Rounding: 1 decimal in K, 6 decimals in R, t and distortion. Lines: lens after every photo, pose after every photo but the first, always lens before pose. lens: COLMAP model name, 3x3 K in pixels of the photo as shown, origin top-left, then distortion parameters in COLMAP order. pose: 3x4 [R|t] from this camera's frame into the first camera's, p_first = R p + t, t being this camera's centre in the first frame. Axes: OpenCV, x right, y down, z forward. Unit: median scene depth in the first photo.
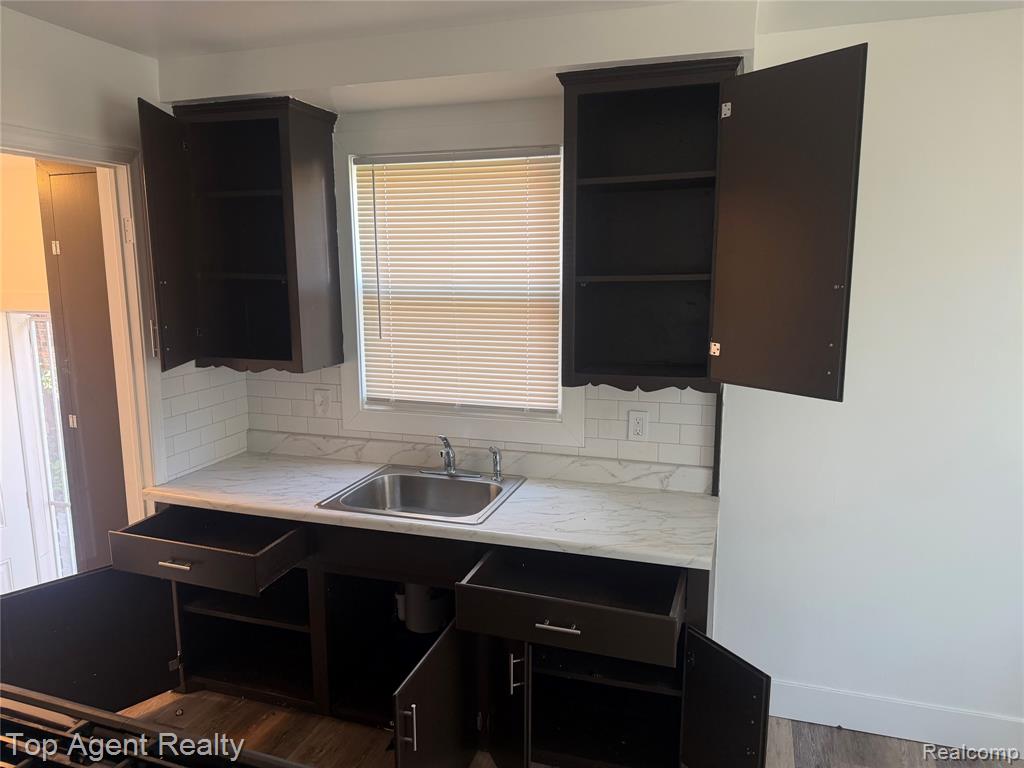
lens RADIAL K [[738.3, 0, 512.0], [0, 738.3, 384.0], [0, 0, 1]] dist [0.047651, -0.001581]
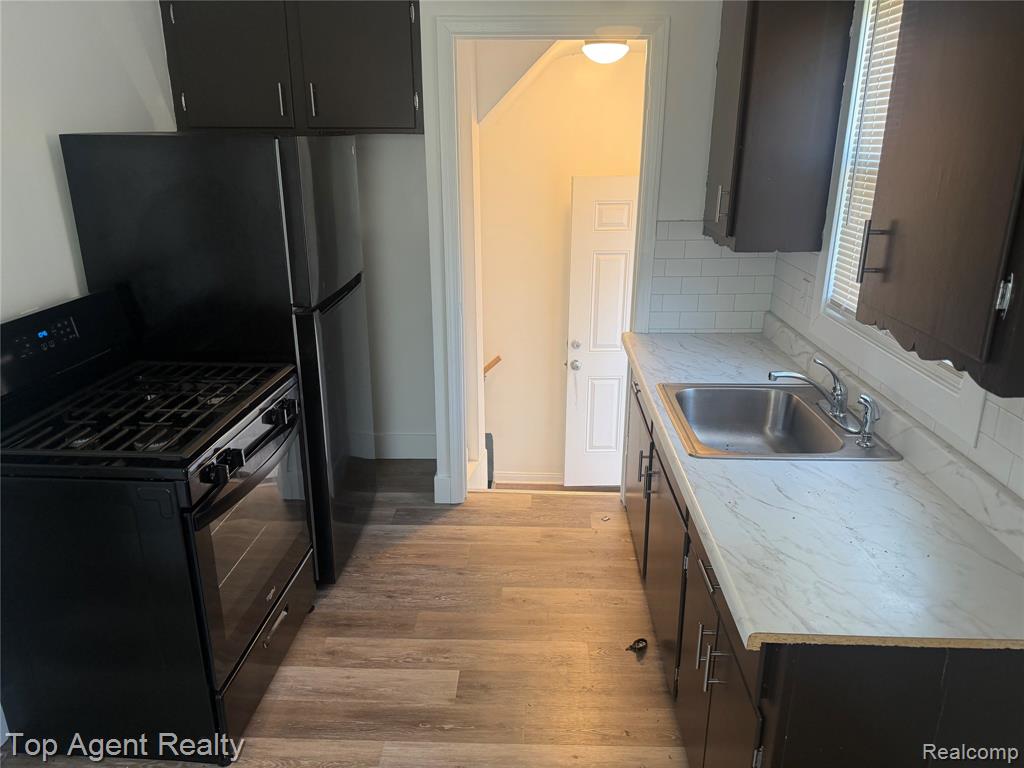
lens RADIAL K [[738.3, 0, 512.0], [0, 738.3, 384.0], [0, 0, 1]] dist [0.047651, -0.001581]
pose [[0.271274, 0.305251, -0.912815, 0.524454], [-0.159985, 0.949485, 0.269969, -0.063206], [0.949113, 0.072802, 0.306406, 0.467663]]
